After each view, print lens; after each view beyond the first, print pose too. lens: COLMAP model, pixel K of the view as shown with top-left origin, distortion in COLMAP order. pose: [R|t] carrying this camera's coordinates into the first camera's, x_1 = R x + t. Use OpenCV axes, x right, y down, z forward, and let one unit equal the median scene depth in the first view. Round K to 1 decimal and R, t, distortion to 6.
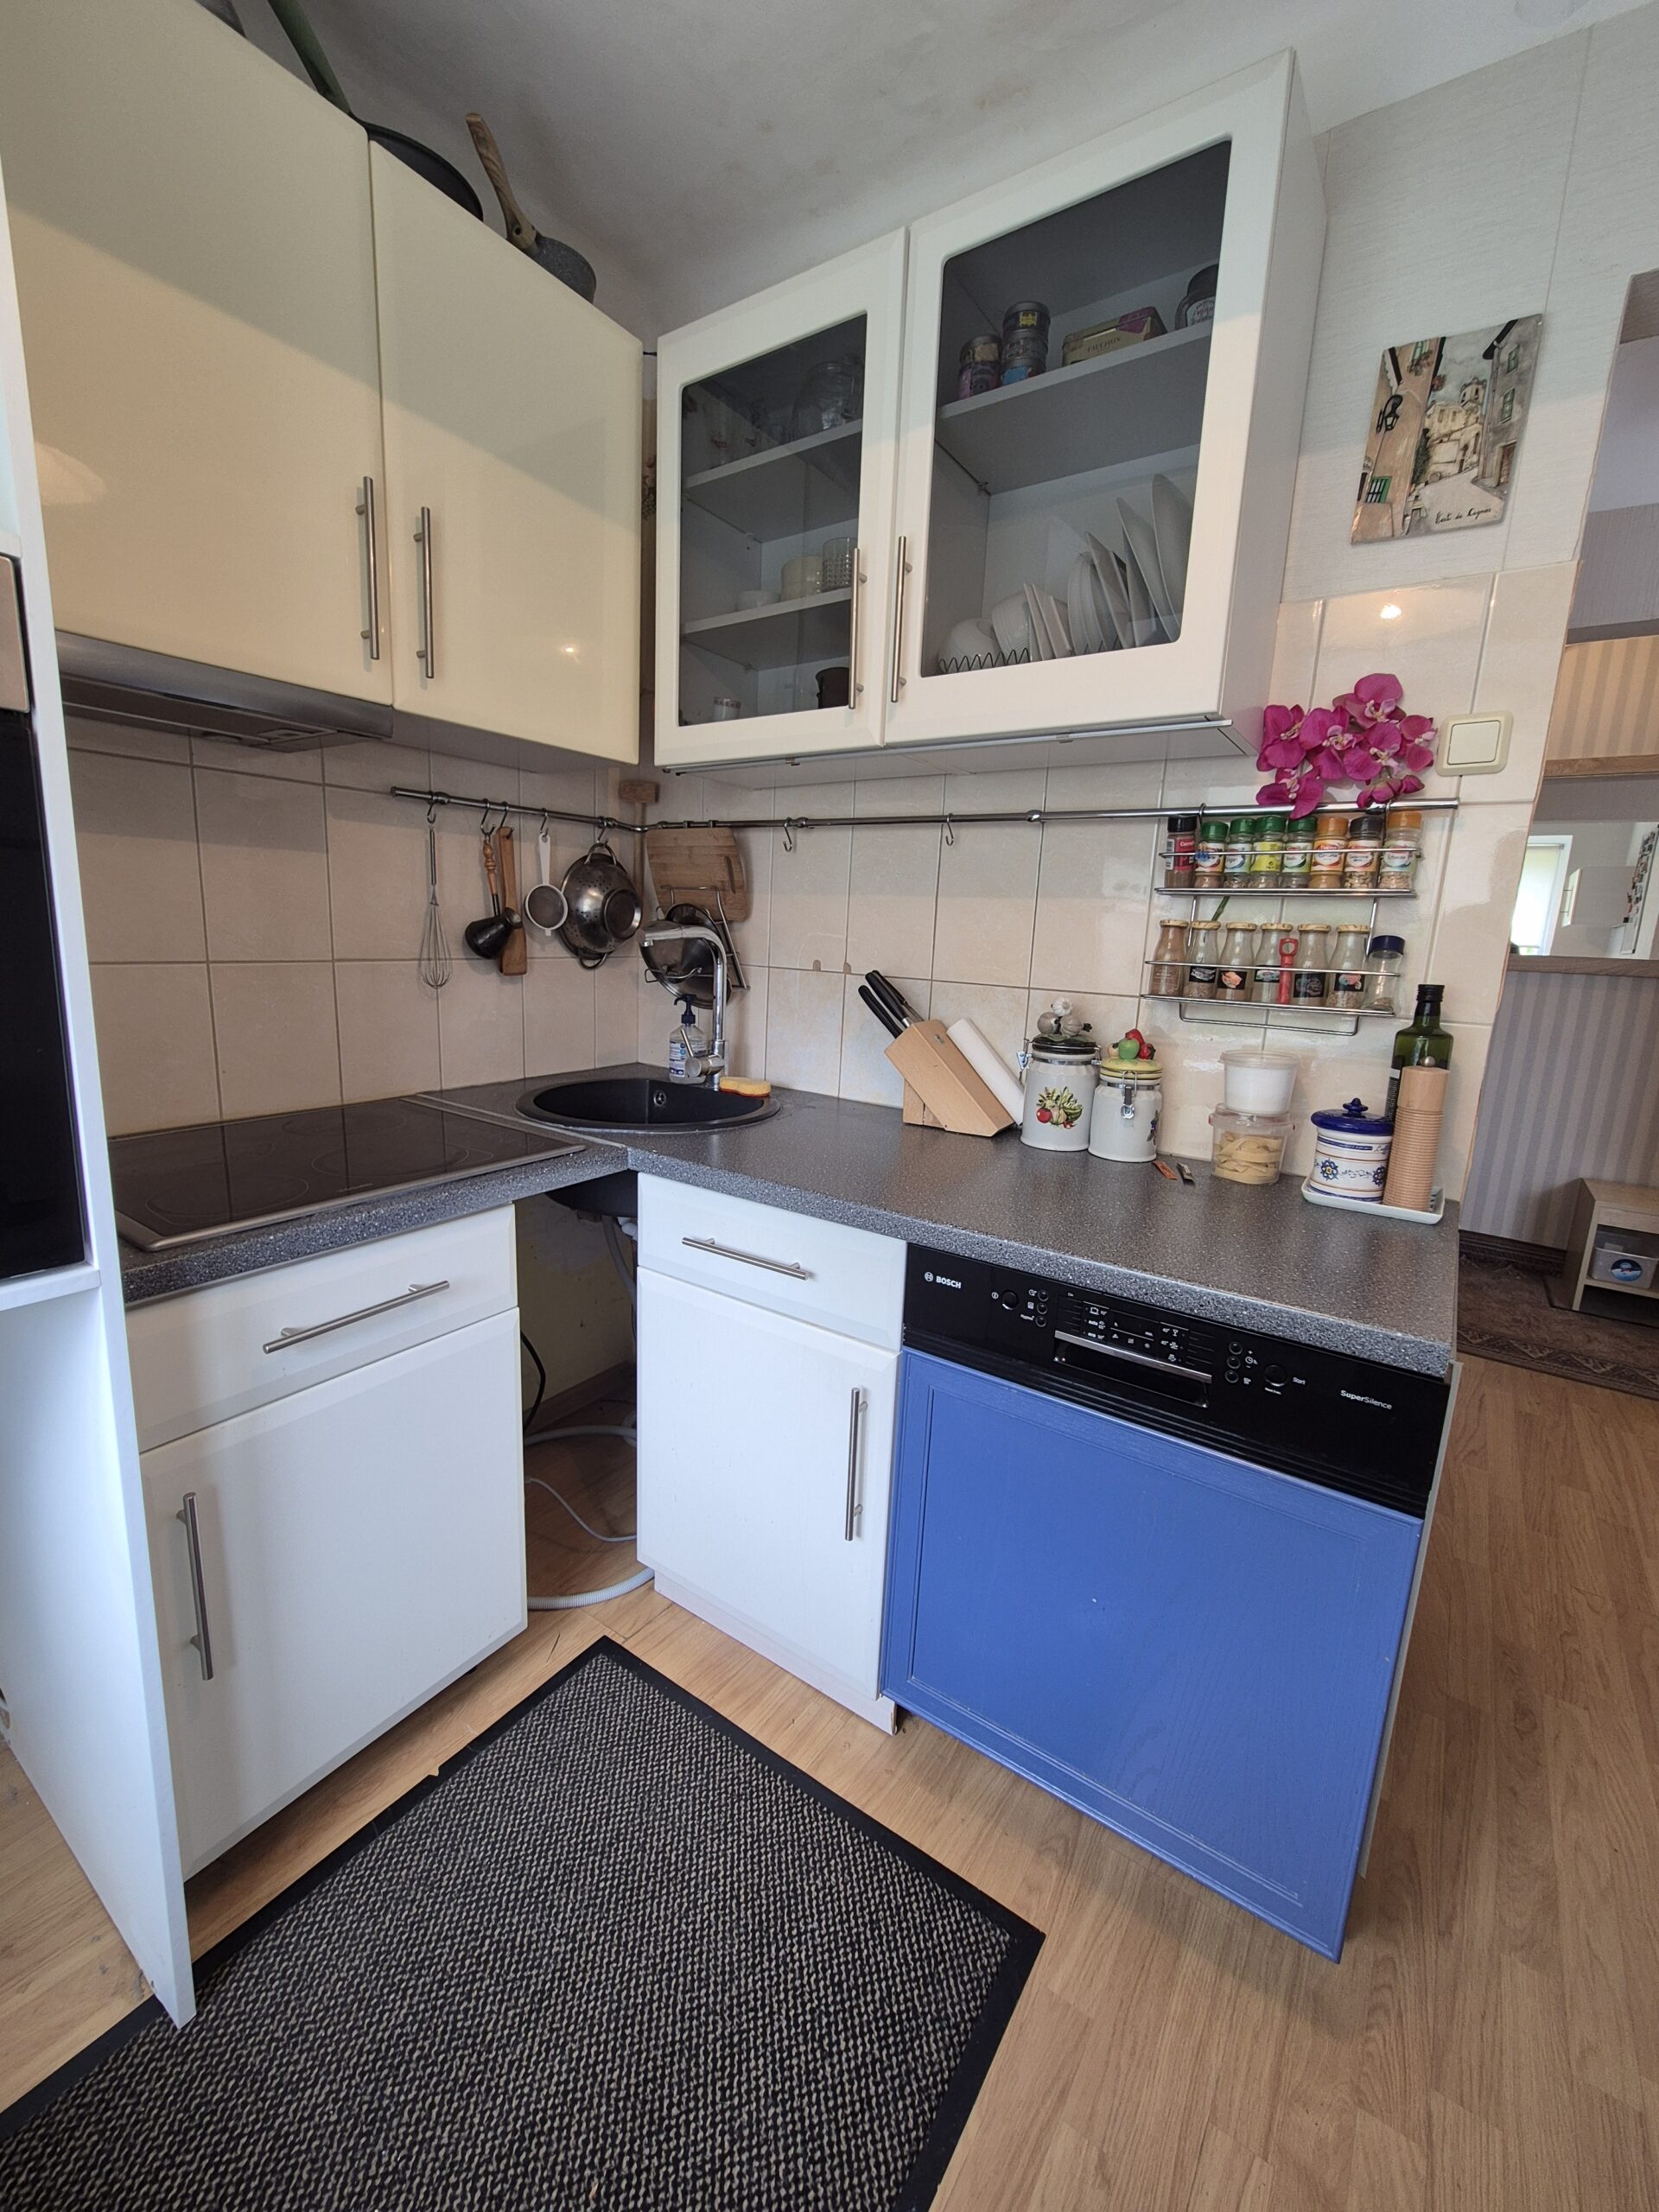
lens RADIAL K [[910.3, 0, 820.0], [0, 910.3, 1098.8], [0, 0, 1]] dist [-0.002165, 0.000432]
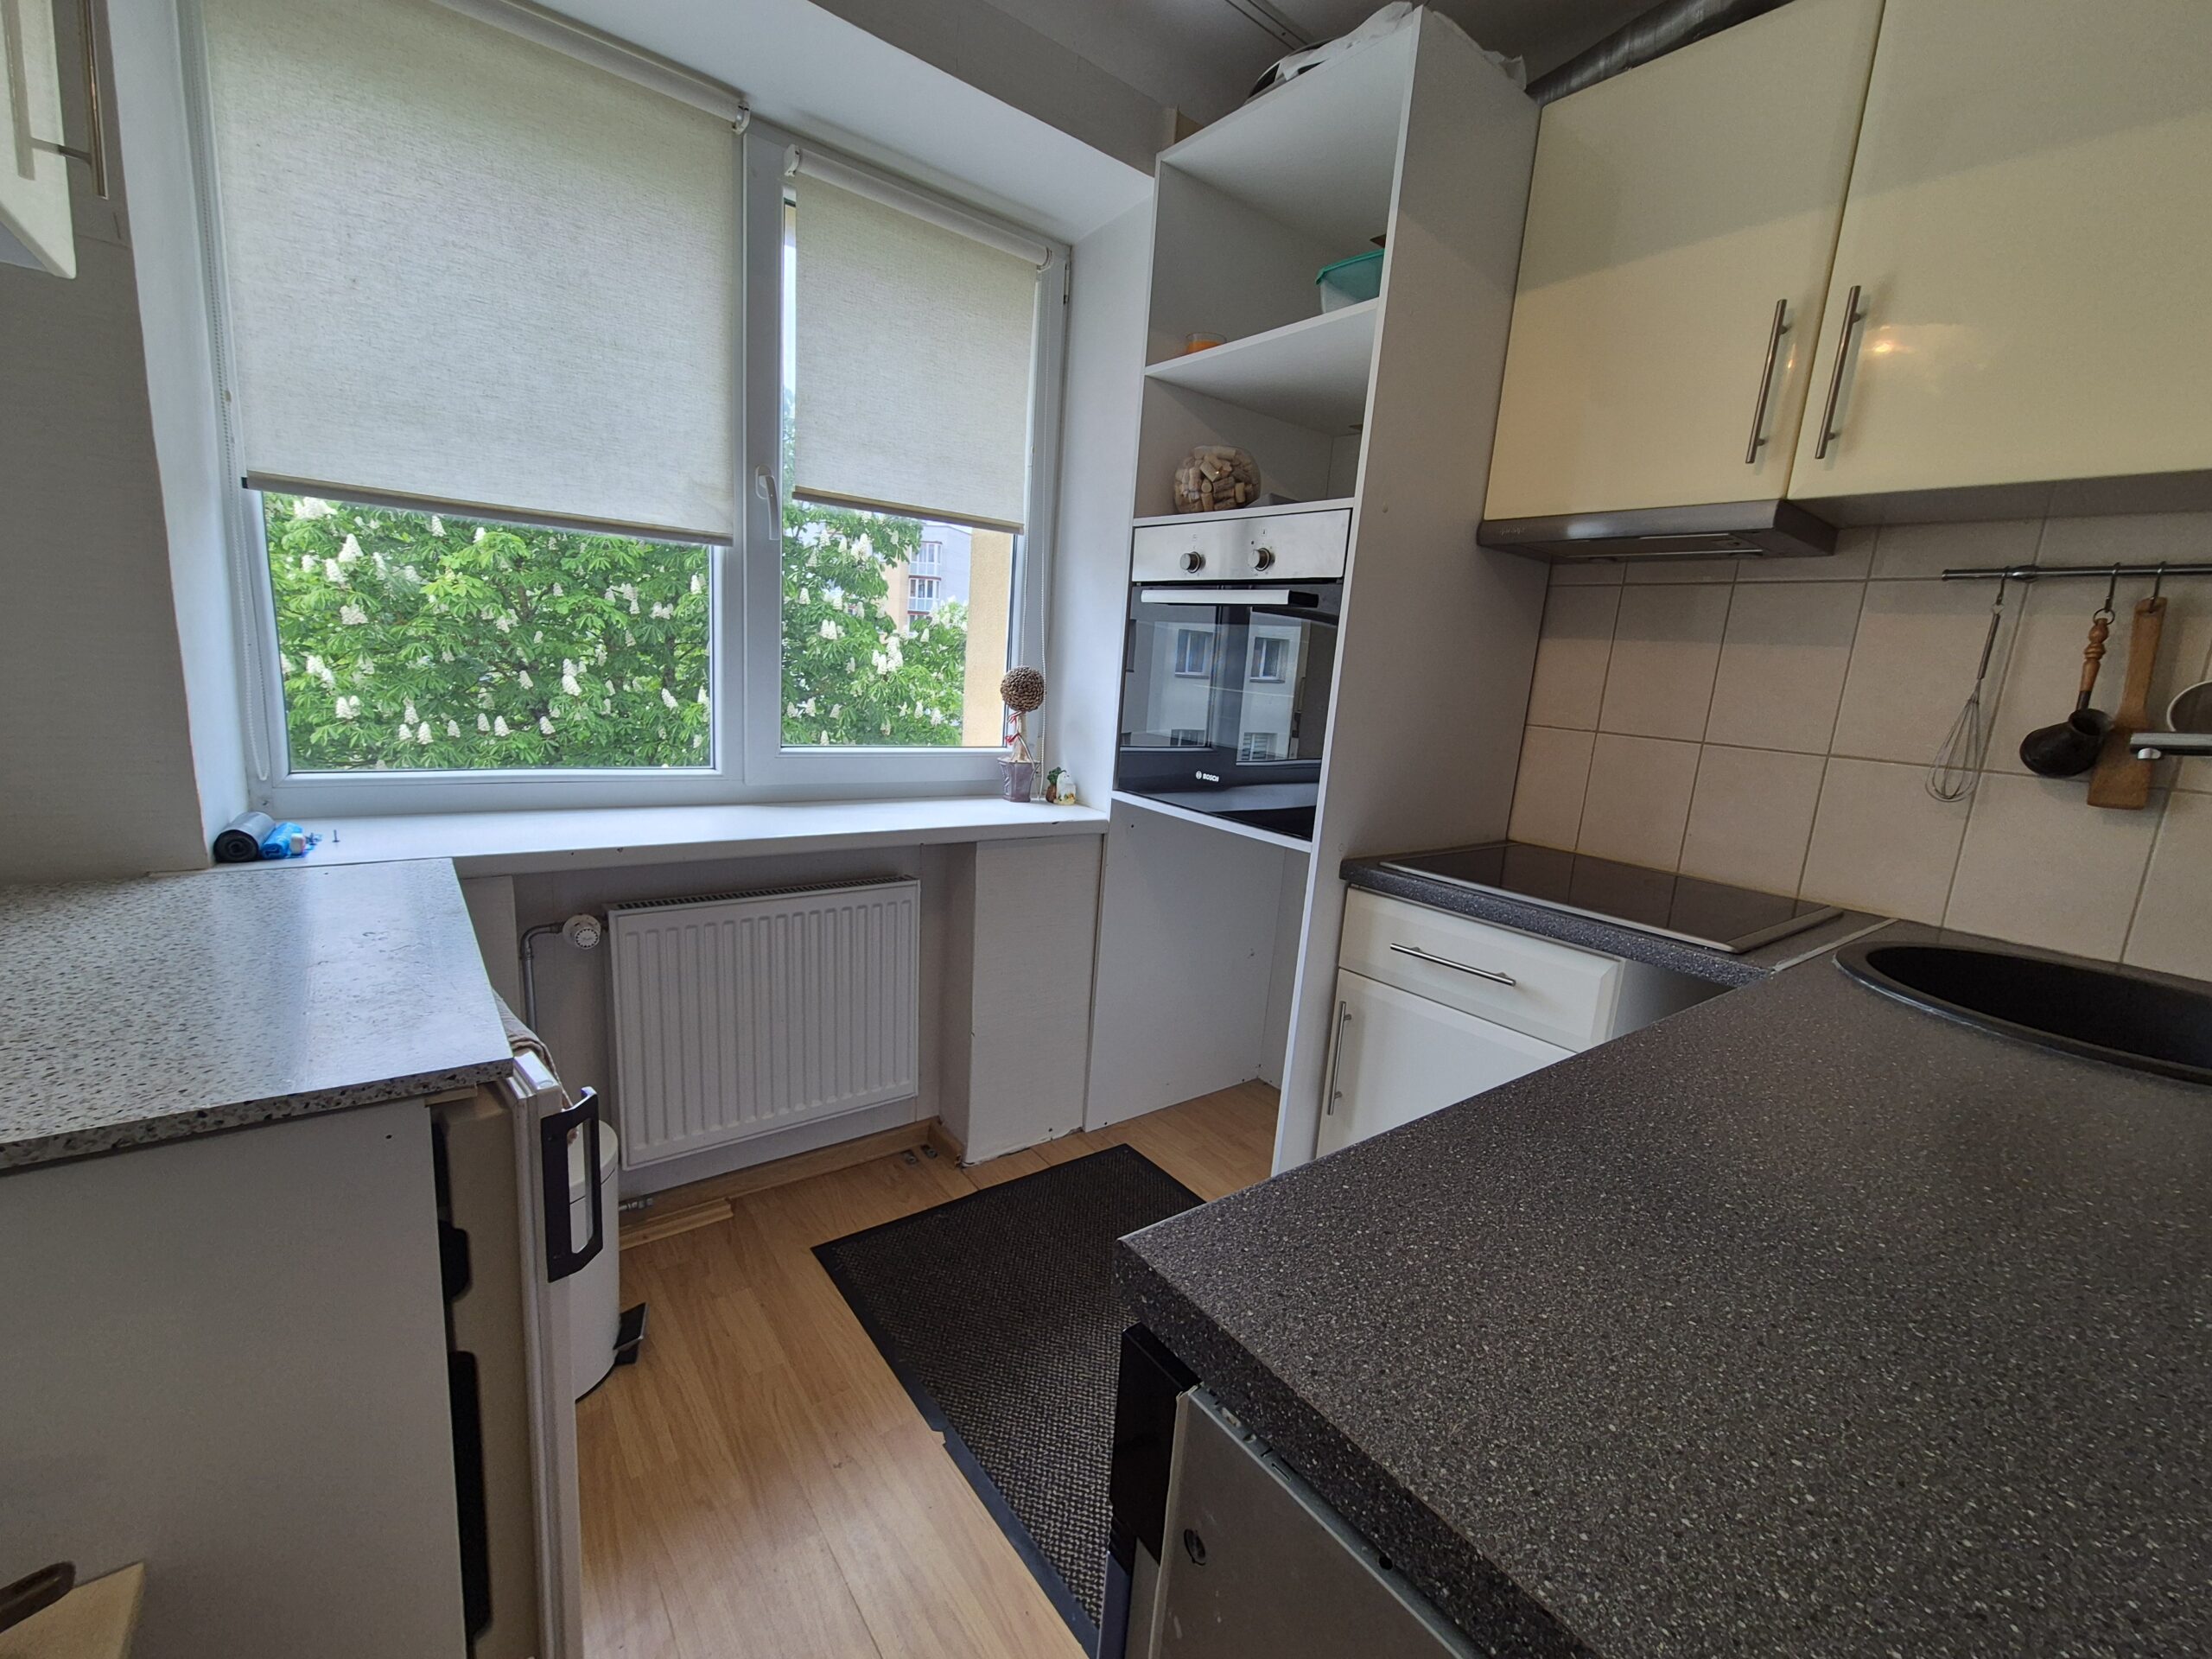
lens RADIAL K [[910.3, 0, 1105.3], [0, 910.3, 840.0], [0, 0, 1]] dist [-0.002165, 0.000432]
pose [[-0.286922, 0.124603, -0.949816, 0.650994], [-0.264058, 0.942805, 0.203450, -0.058345], [0.920842, 0.309181, -0.237609, 0.543044]]
